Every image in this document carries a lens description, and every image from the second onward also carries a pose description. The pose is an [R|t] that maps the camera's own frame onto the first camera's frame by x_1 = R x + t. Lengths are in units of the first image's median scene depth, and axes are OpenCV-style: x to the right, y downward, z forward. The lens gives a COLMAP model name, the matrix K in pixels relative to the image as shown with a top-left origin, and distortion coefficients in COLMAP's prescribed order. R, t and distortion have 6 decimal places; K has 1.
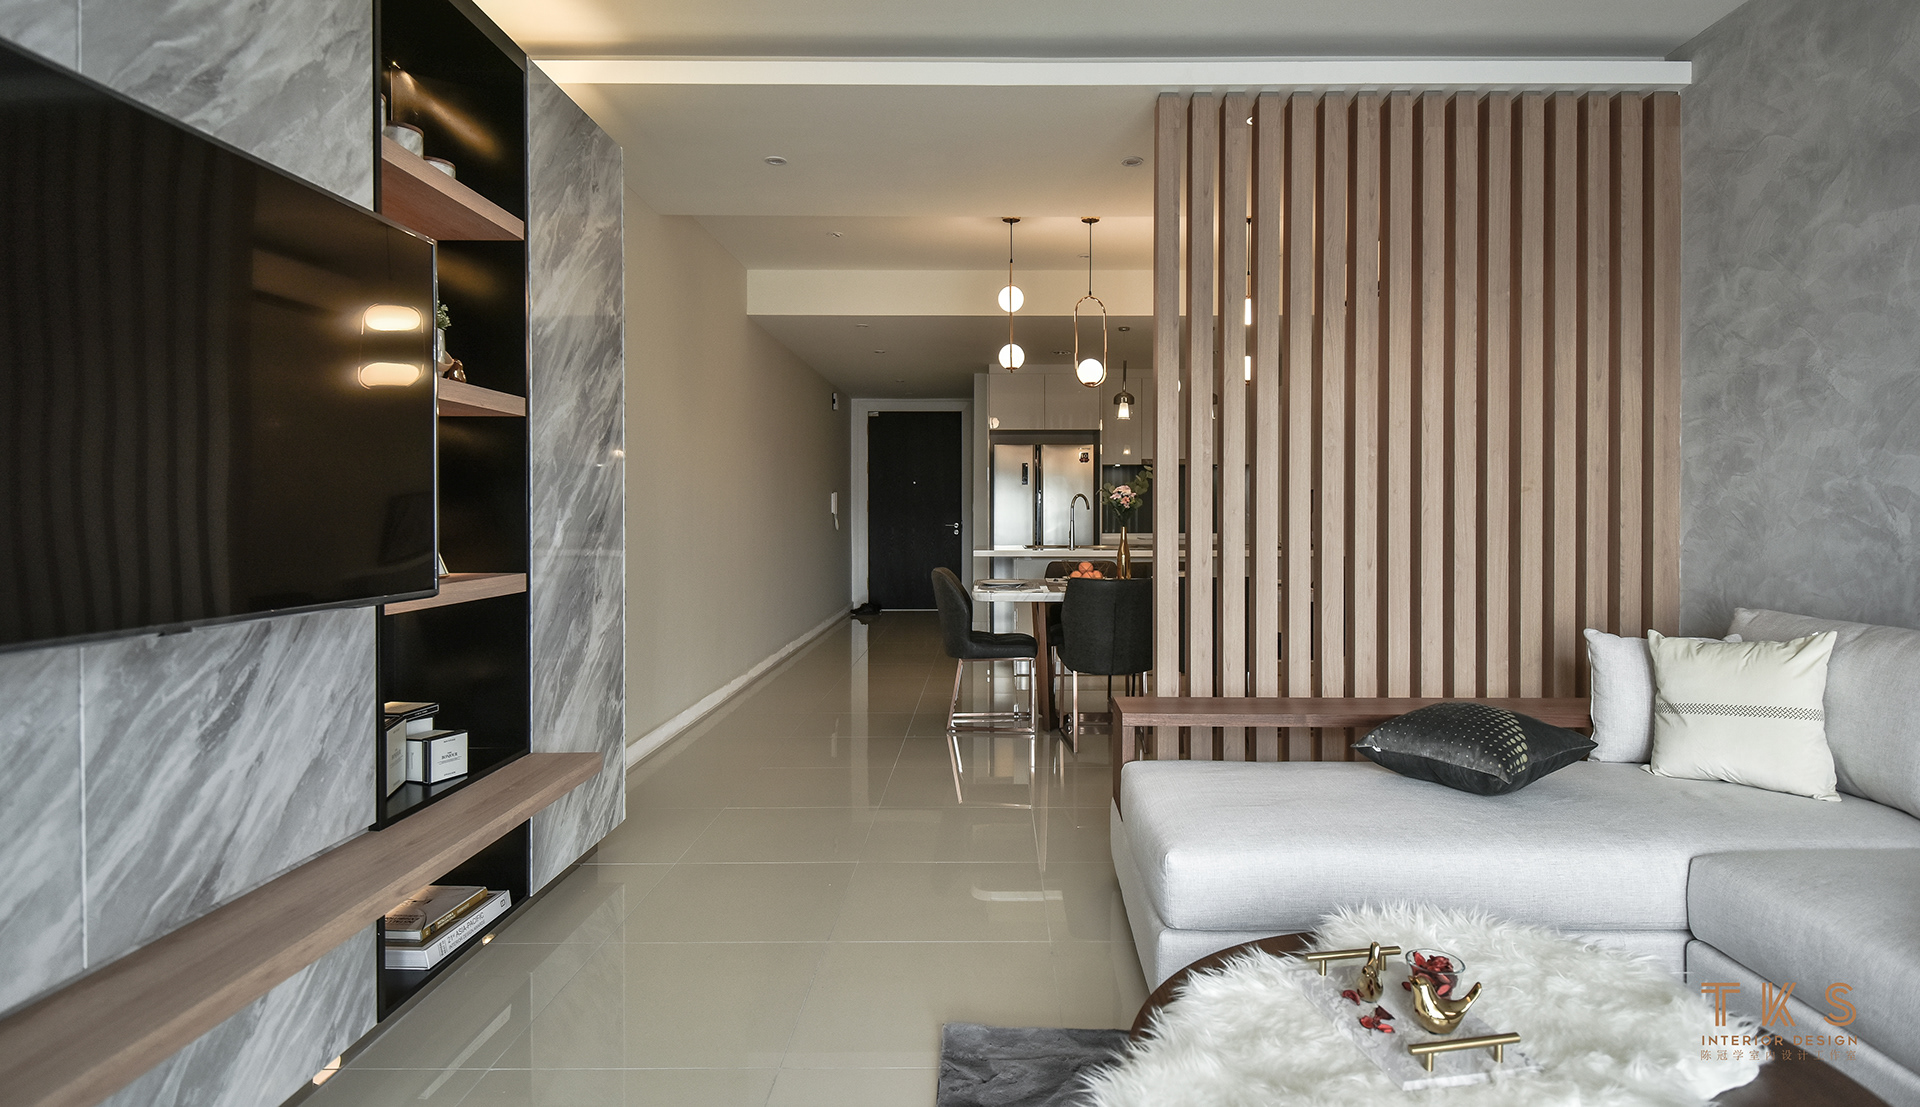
lens RADIAL K [[976.4, 0, 1006.5], [0, 976.4, 521.6], [0, 0, 1]] dist [-0.004937, -0.009240]
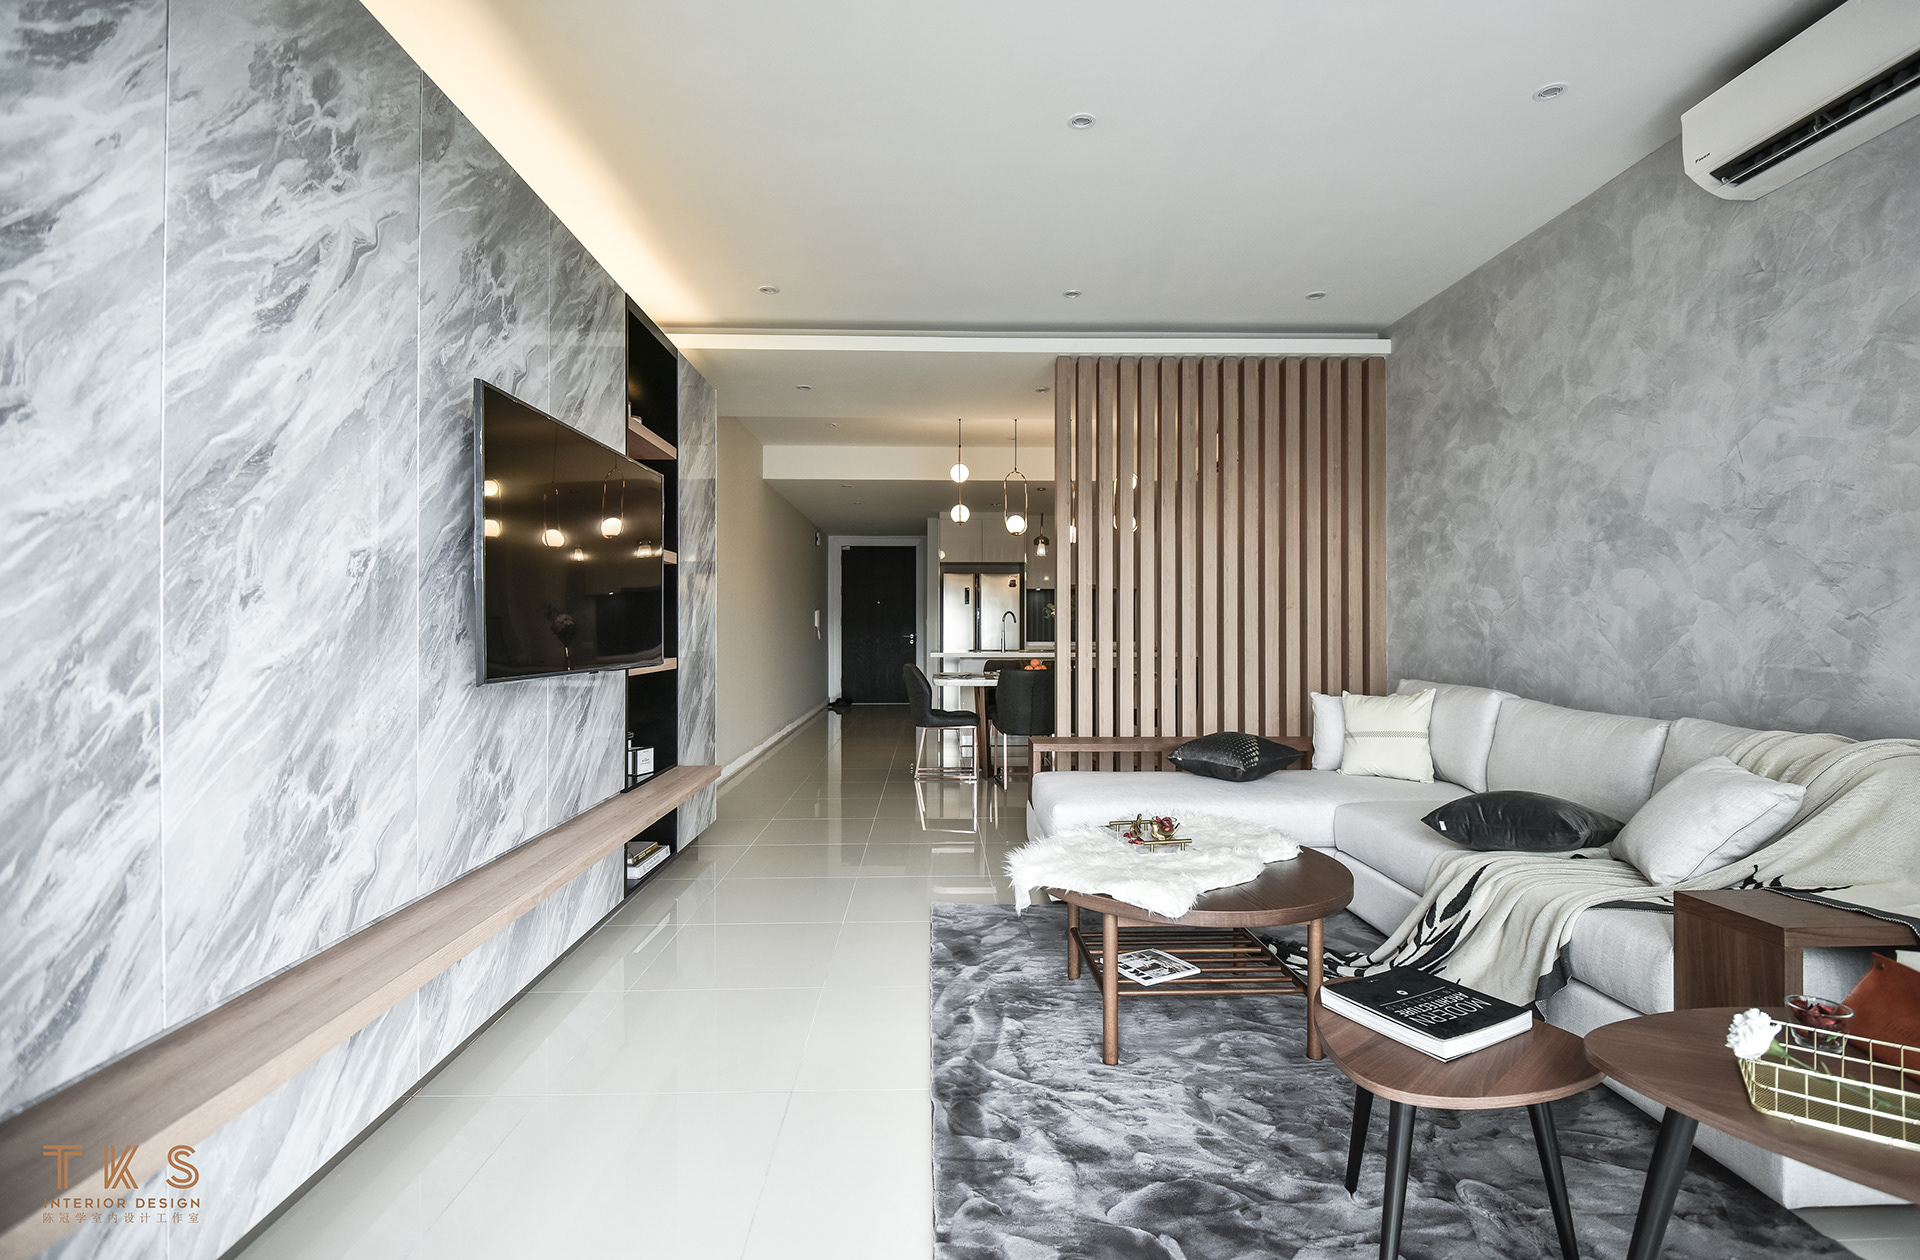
lens RADIAL K [[856.5, 0, 970.6], [0, 856.5, 622.1], [0, 0, 1]] dist [-0.011636, -0.003924]
pose [[0.999598, 0.000015, 0.028341, -0.026860], [0.000443, 0.999870, -0.016147, 0.014280], [-0.028338, 0.016153, 0.999468, -0.436570]]
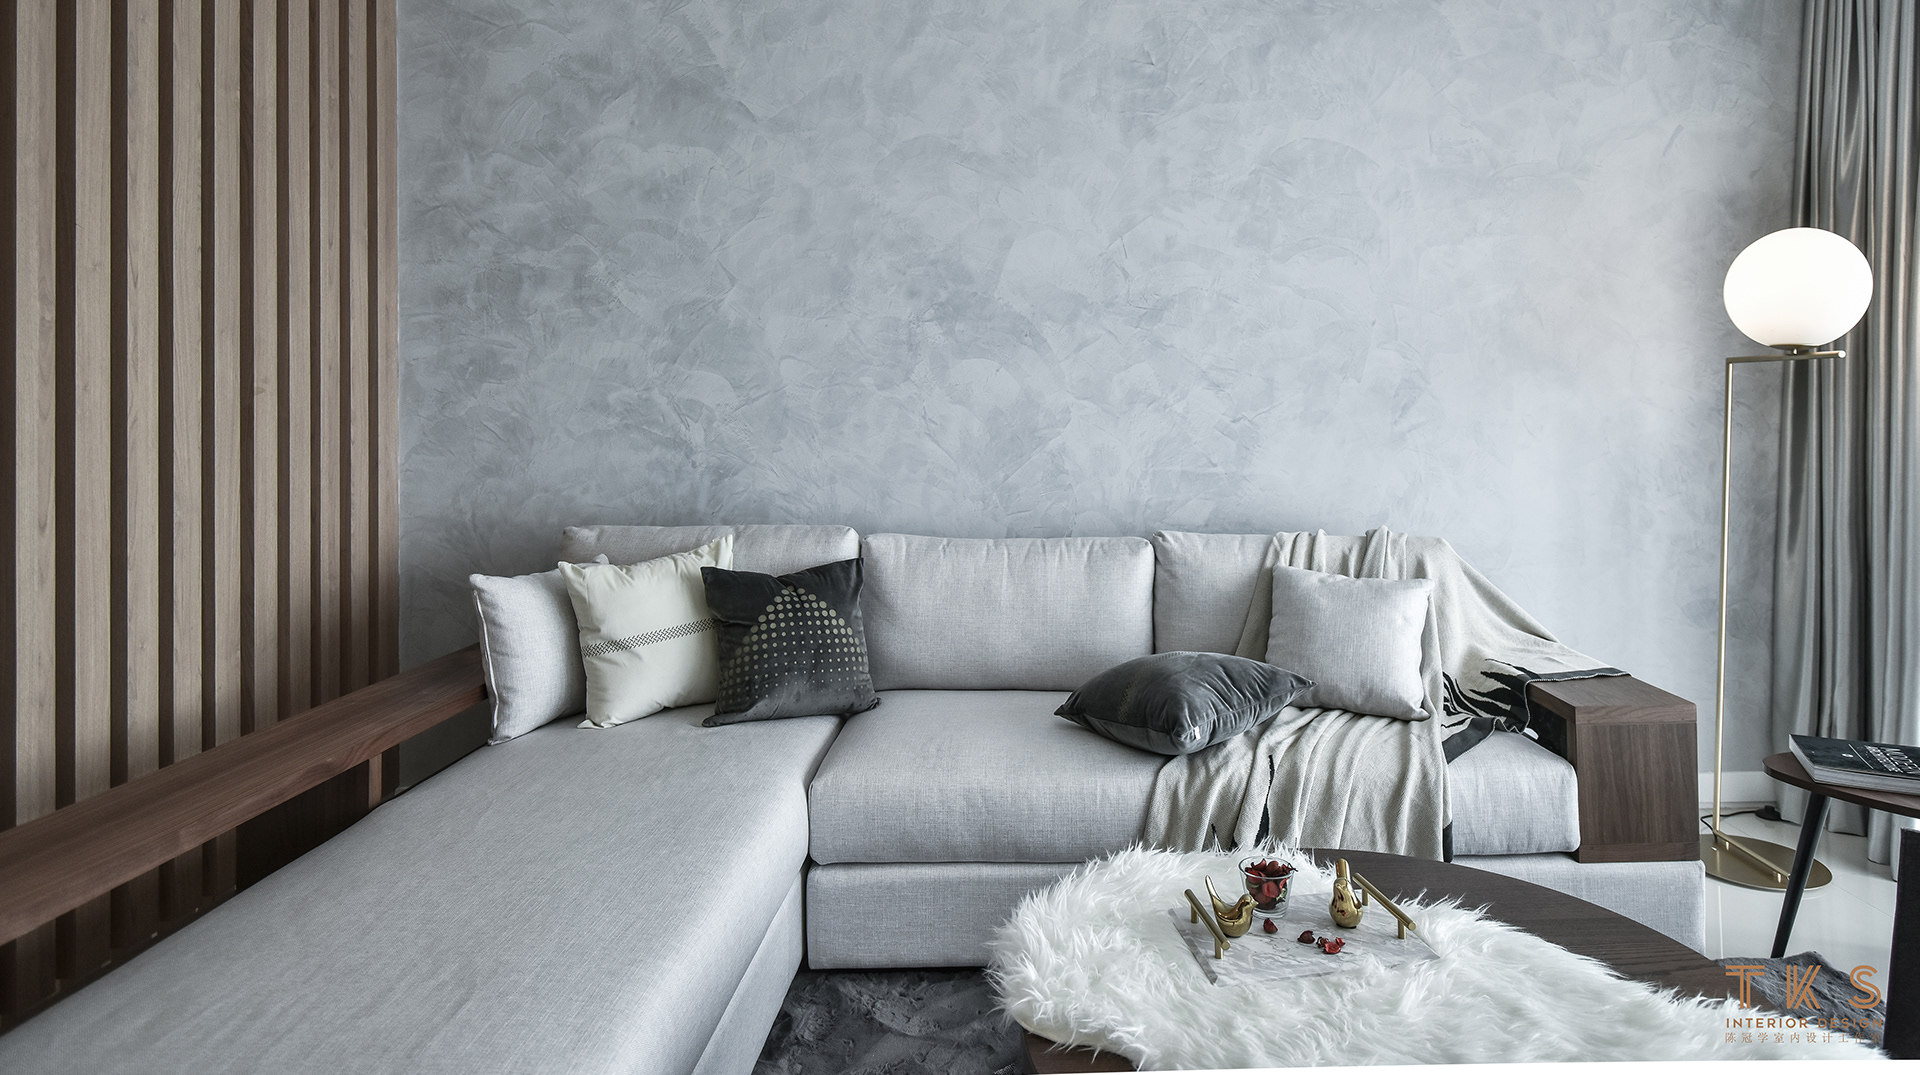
lens RADIAL K [[1014.6, 0, 1035.3], [0, 1014.6, 416.3], [0, 0, 1]] dist [0.017561, -0.008766]
pose [[-0.001011, 0.005396, 0.999985, -0.210465], [0.014706, 0.999877, -0.005380, -0.004400], [-0.999891, 0.014700, -0.001090, 0.545885]]
